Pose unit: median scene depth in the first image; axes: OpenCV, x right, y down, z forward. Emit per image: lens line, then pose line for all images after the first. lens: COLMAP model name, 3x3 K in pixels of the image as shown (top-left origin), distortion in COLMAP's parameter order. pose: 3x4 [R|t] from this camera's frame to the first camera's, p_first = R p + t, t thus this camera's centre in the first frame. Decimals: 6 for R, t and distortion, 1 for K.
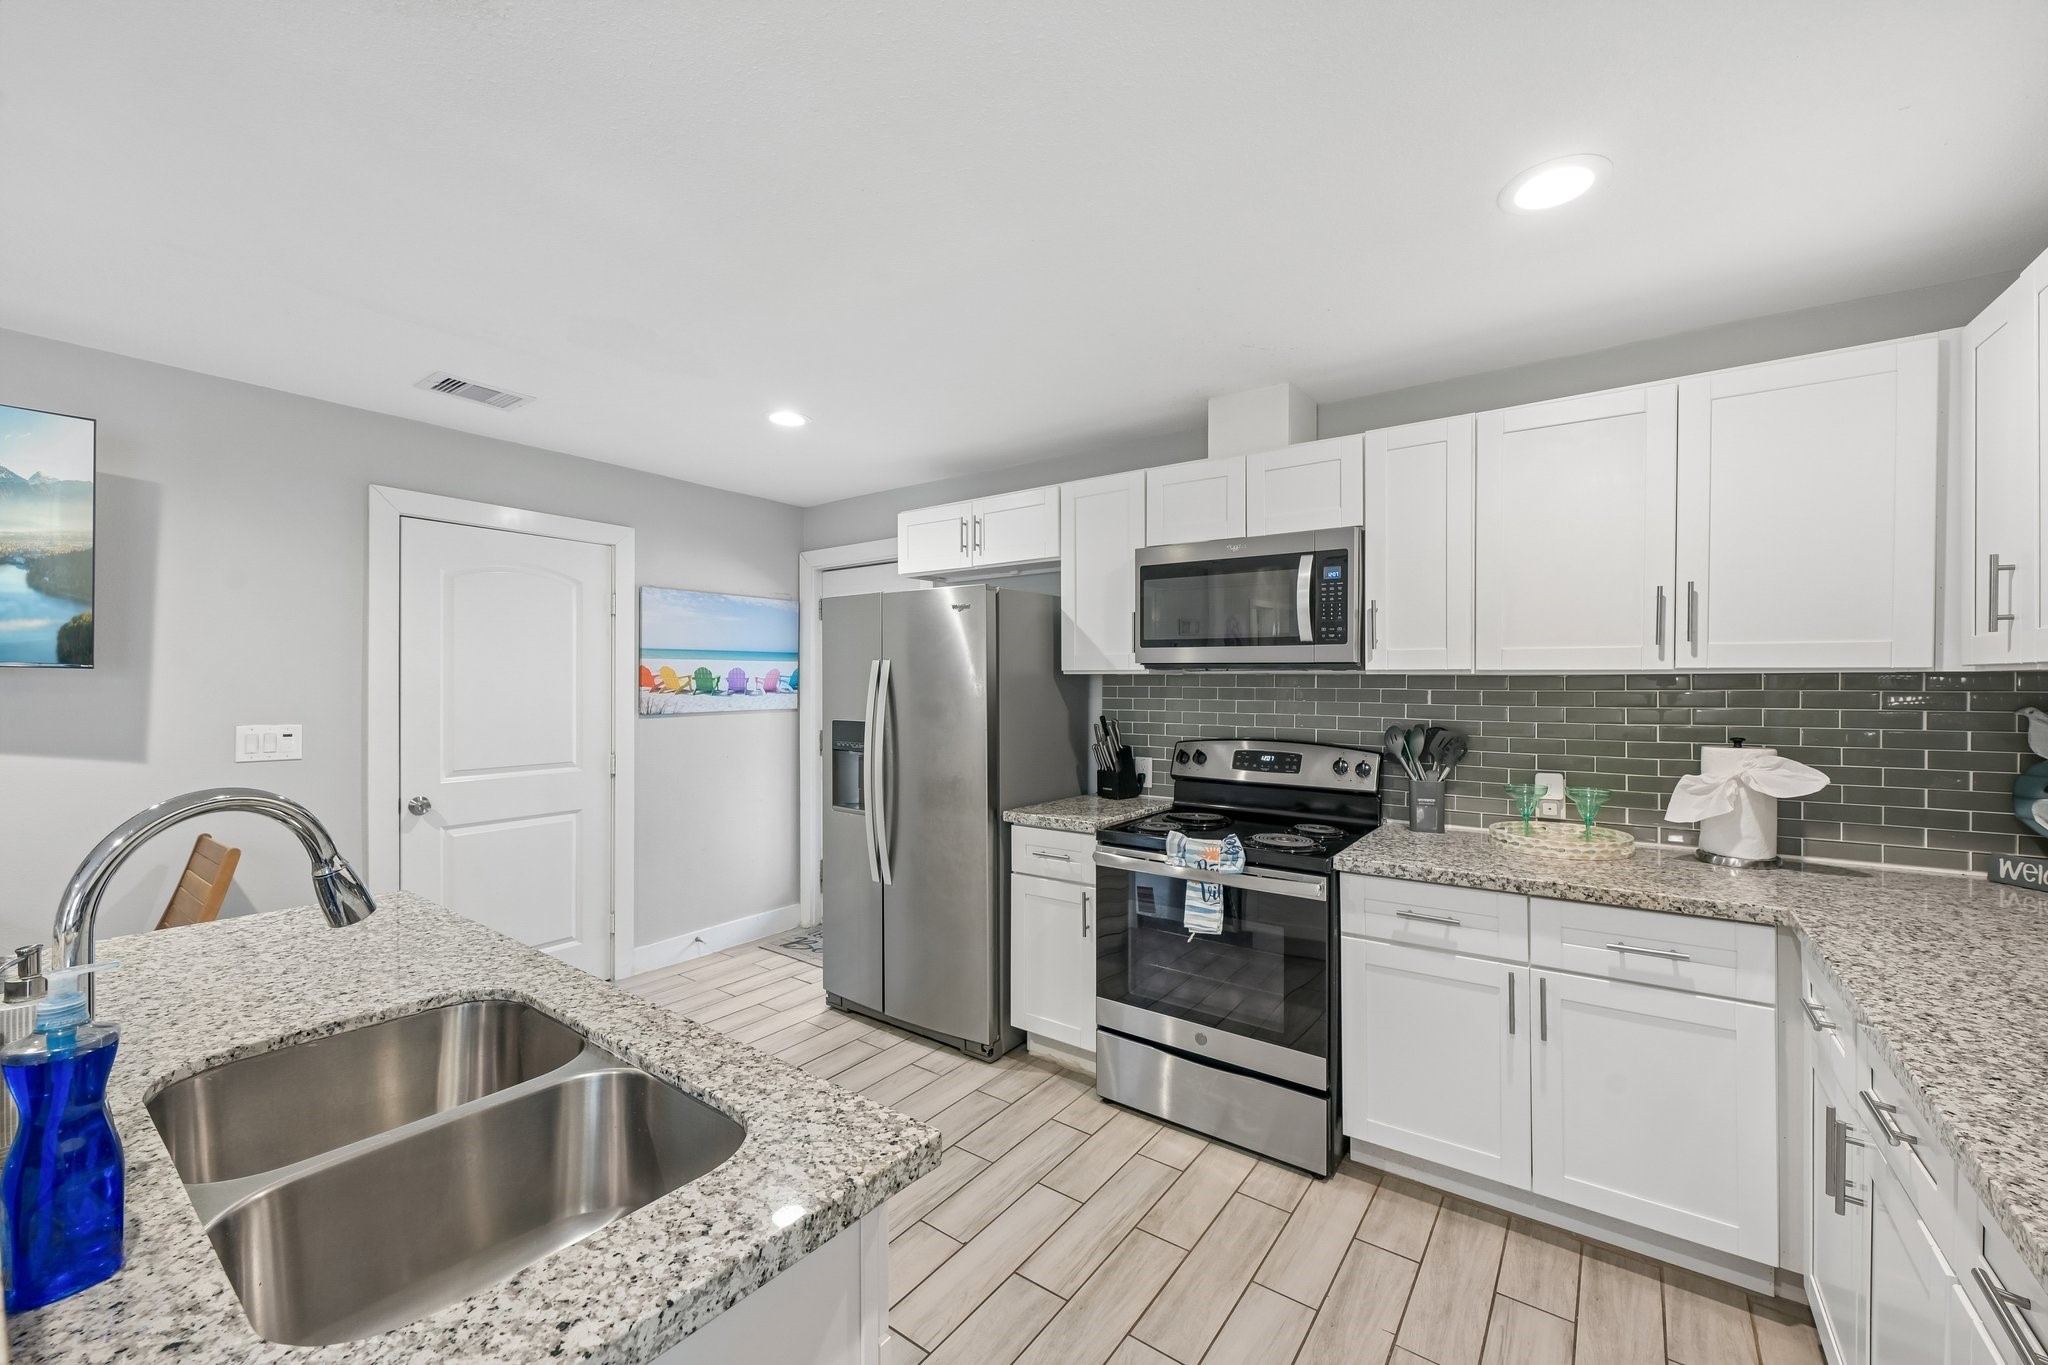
lens RADIAL K [[808.3, 0, 1026.8], [0, 808.3, 684.3], [0, 0, 1]] dist [-0.000917, -0.000100]
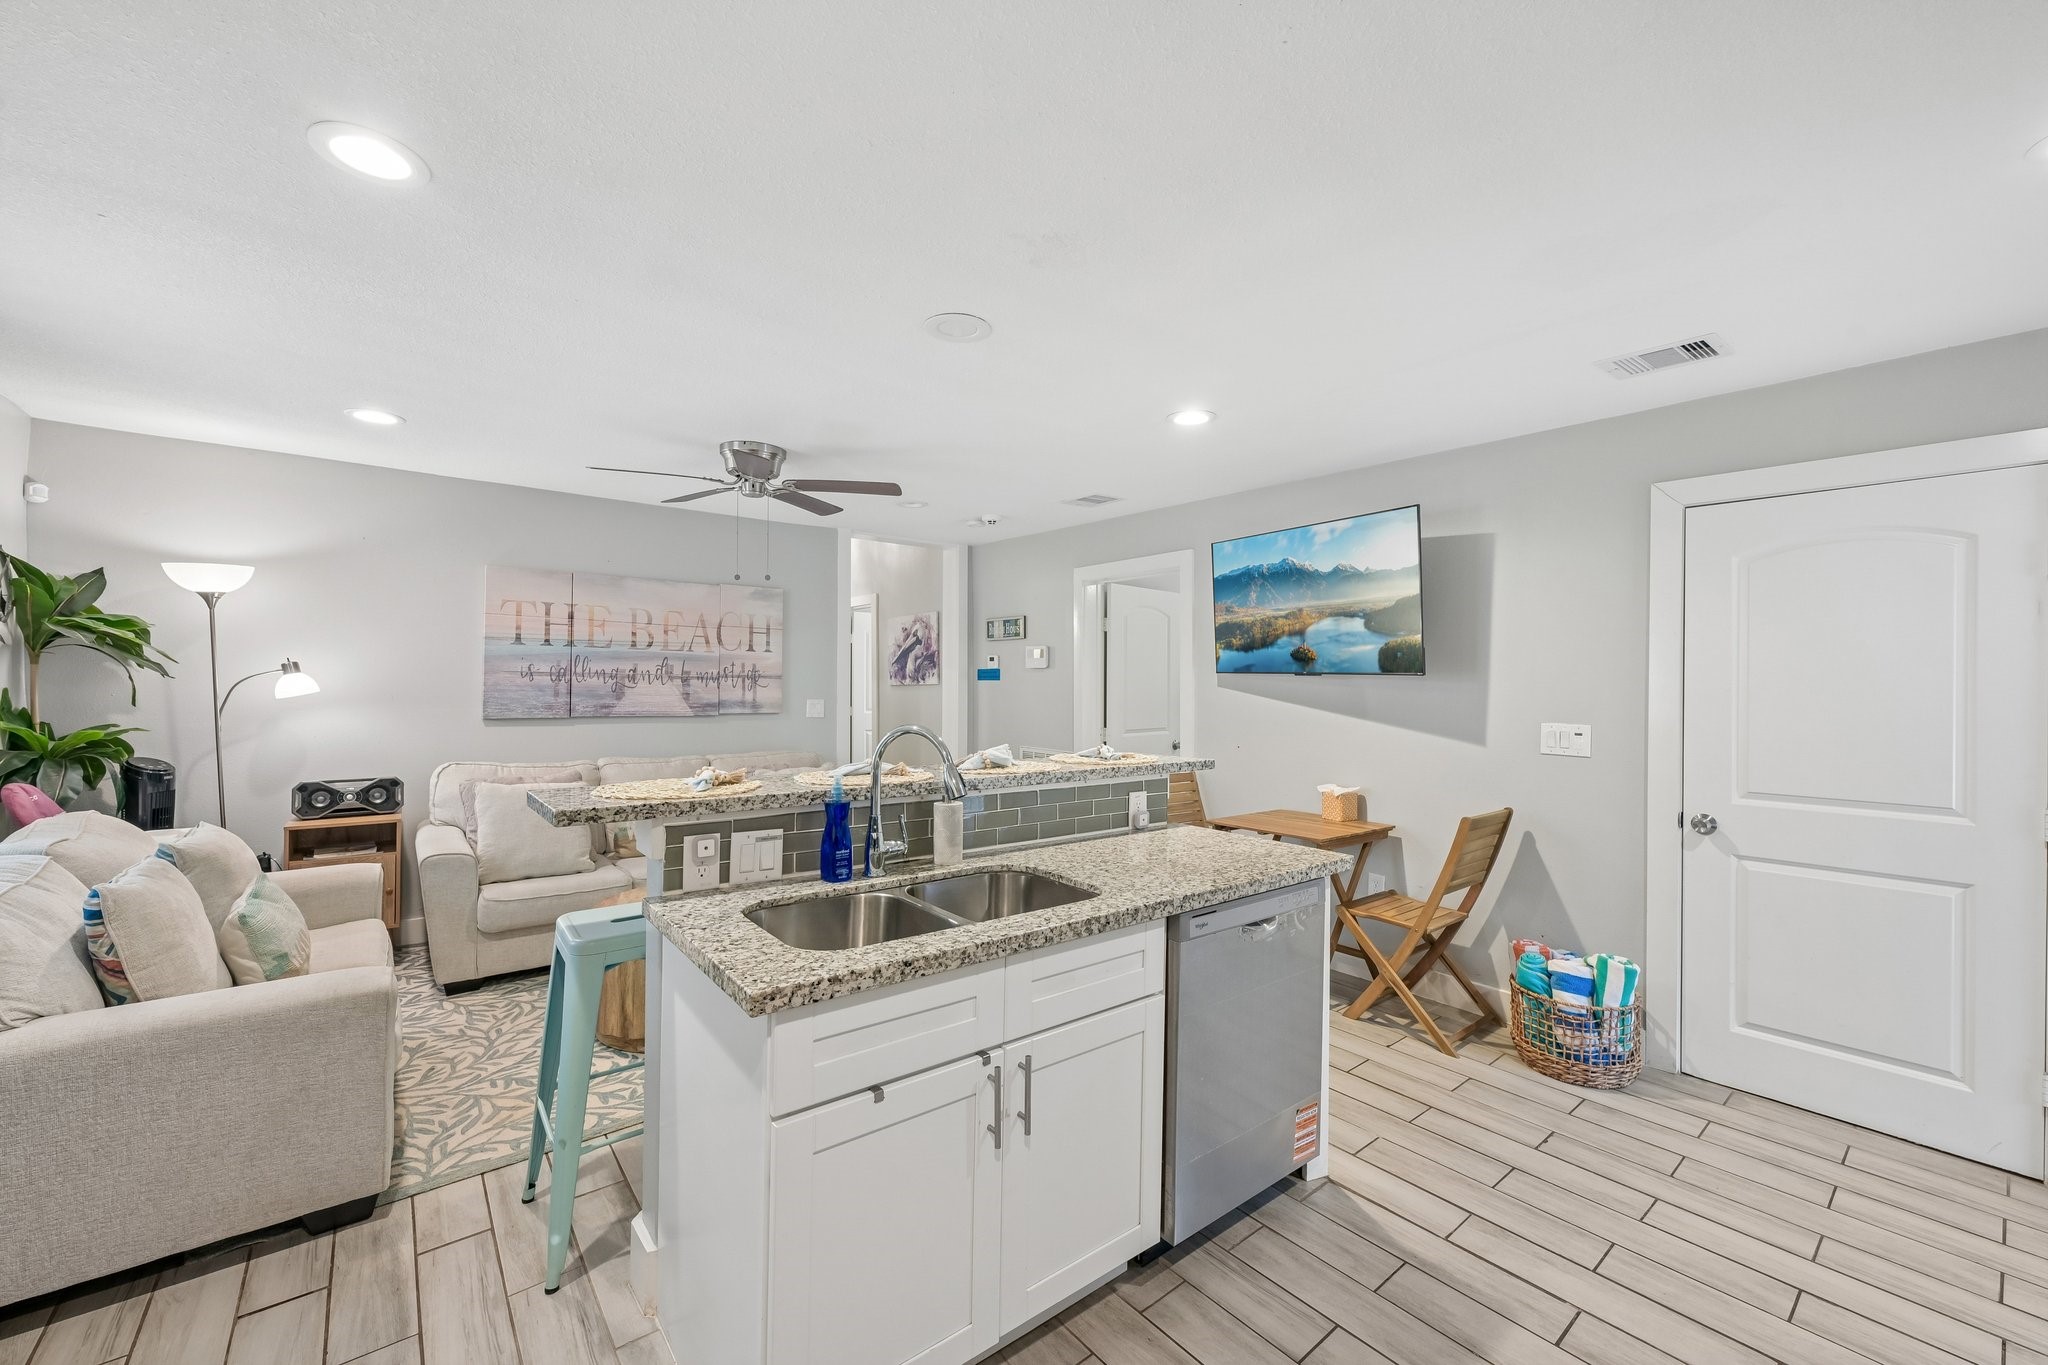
lens RADIAL K [[808.3, 0, 1026.8], [0, 808.3, 684.3], [0, 0, 1]] dist [-0.000917, -0.000100]
pose [[-0.251051, -0.001260, -0.967973, 0.382576], [-0.010374, 0.999945, 0.001389, 0.001191], [0.967918, 0.010391, -0.251050, 0.607734]]
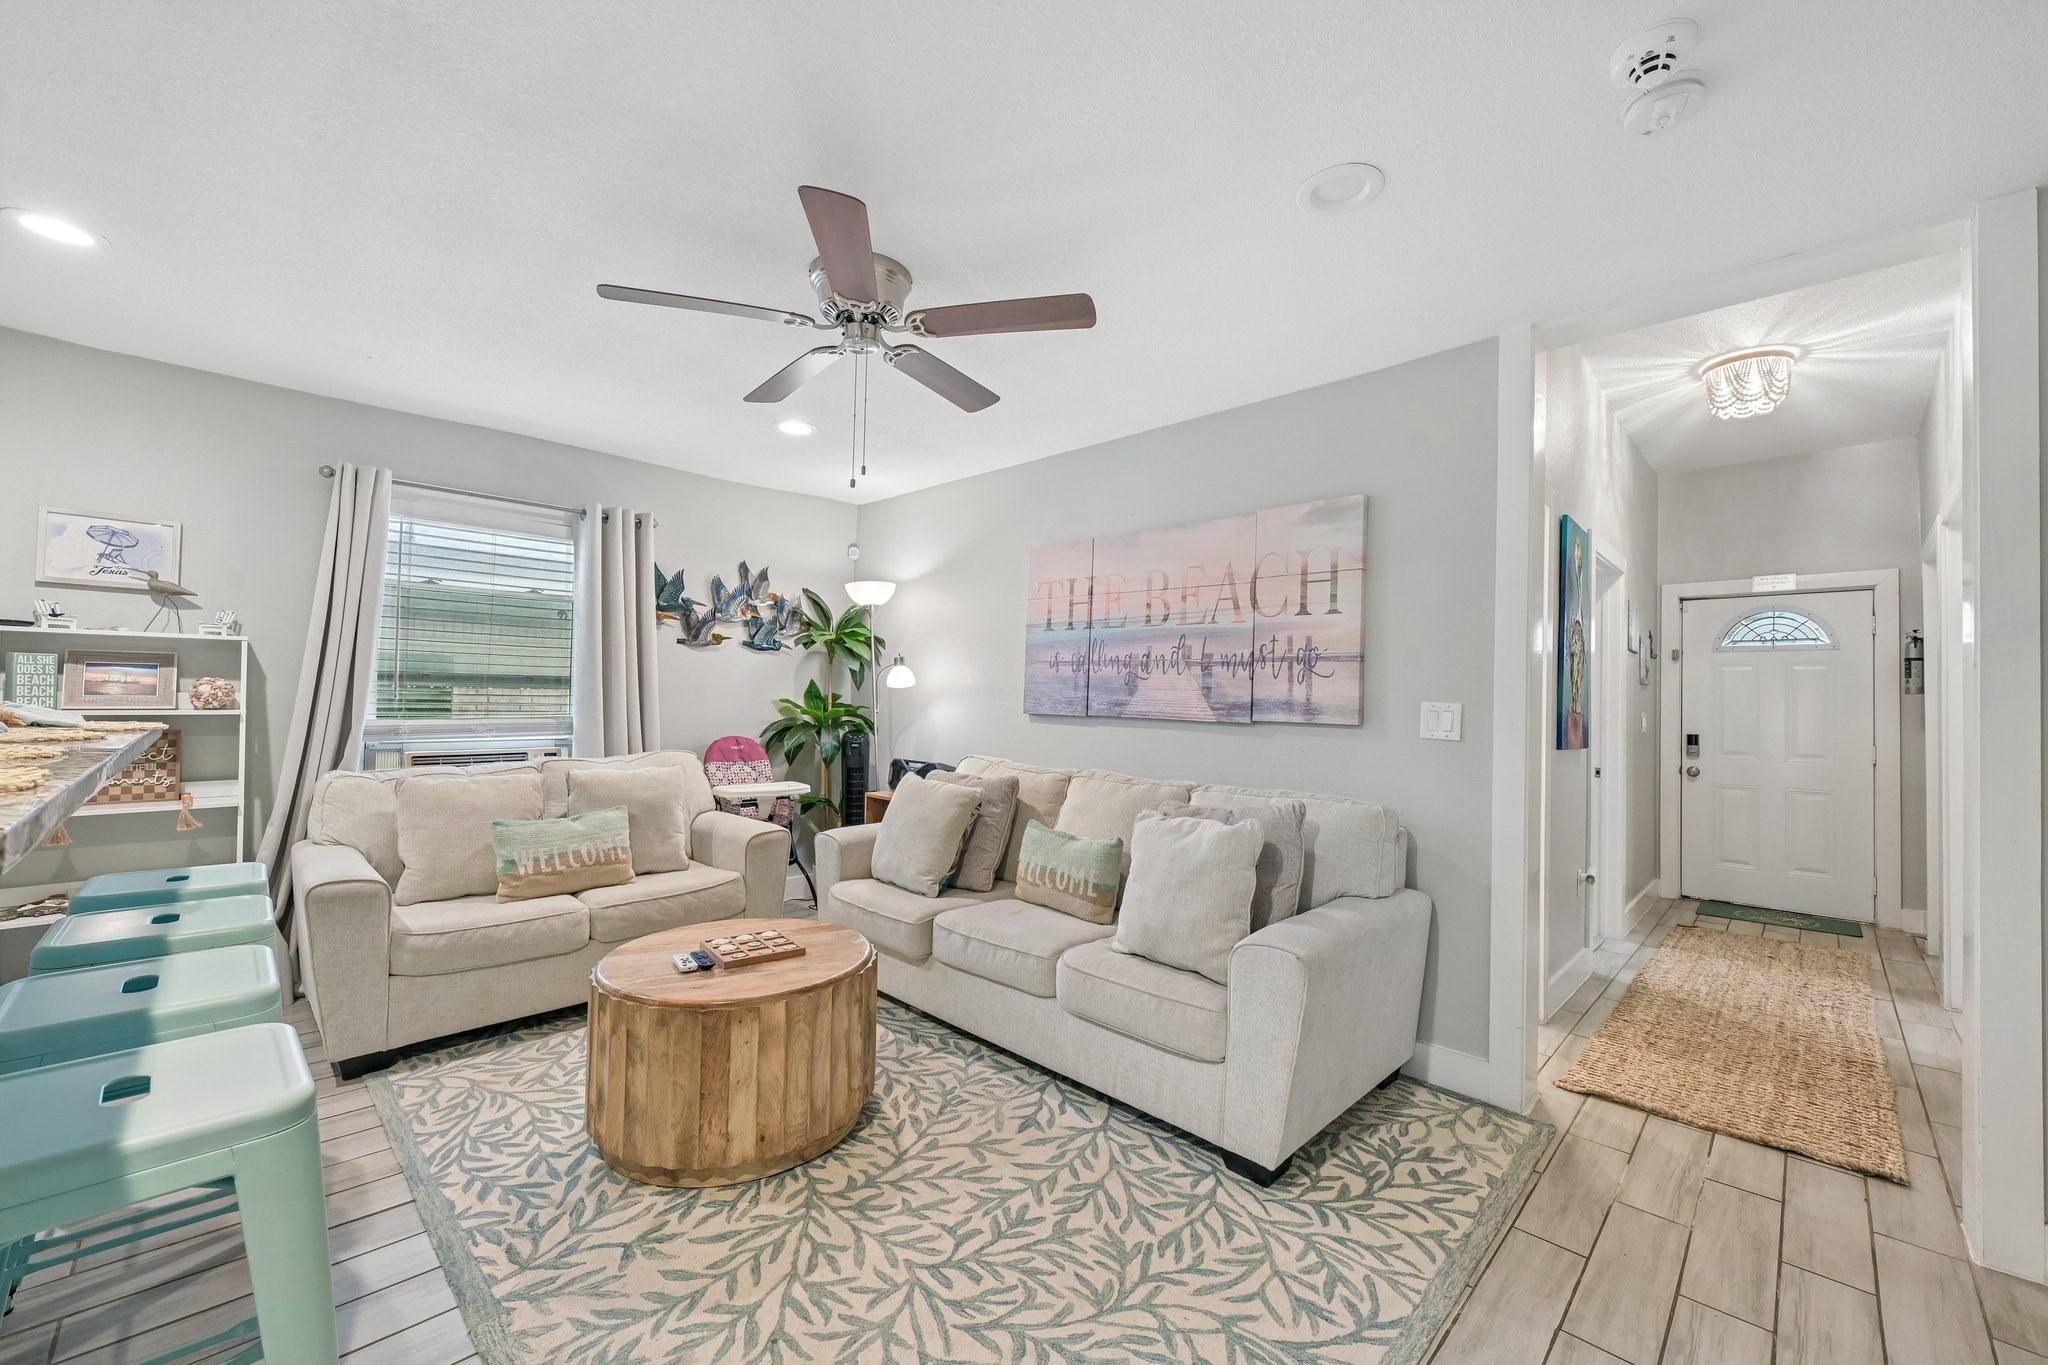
lens RADIAL K [[808.3, 0, 1026.8], [0, 808.3, 684.3], [0, 0, 1]] dist [-0.000917, -0.000100]
pose [[-0.989775, -0.022950, 0.140781, -1.170002], [-0.026085, 0.999450, -0.020462, 0.062204], [-0.140234, -0.023925, -0.989829, 0.636054]]
